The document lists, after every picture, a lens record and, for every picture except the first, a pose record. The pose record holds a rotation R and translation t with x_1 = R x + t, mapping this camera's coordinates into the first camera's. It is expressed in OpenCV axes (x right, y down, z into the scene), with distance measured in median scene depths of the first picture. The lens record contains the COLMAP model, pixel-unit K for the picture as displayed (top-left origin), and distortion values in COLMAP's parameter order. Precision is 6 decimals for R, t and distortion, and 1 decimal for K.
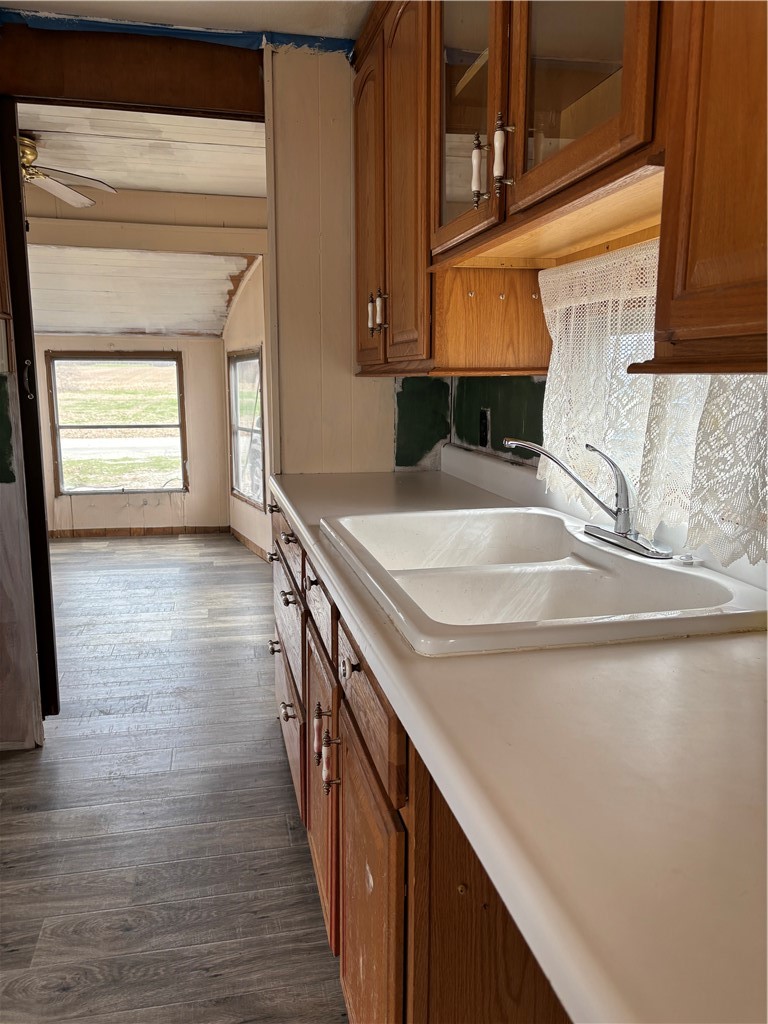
lens RADIAL K [[763.6, 0, 387.9], [0, 763.6, 513.6], [0, 0, 1]] dist [-0.000941, -0.004581]
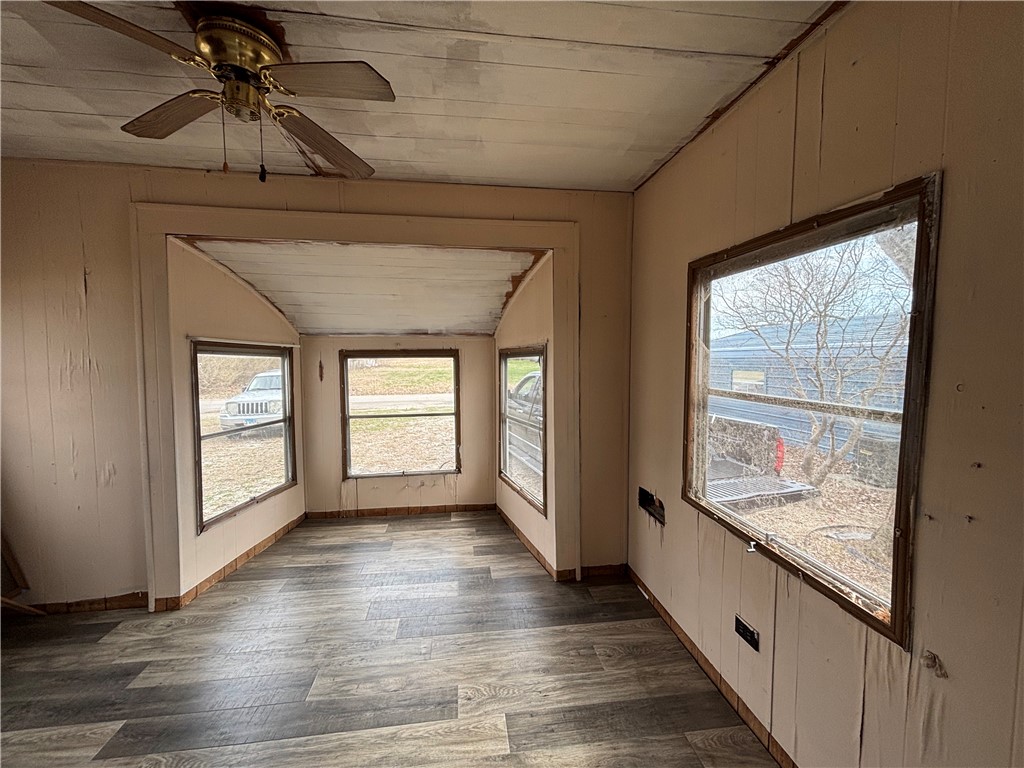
lens RADIAL K [[413.3, 0, 508.6], [0, 413.3, 381.8], [0, 0, 1]] dist [0.001260, 0.000198]
pose [[0.994773, -0.002235, -0.102085, -0.136573], [-0.010030, 0.992788, -0.119466, -0.093763], [0.101616, 0.119865, 0.987576, 0.416706]]
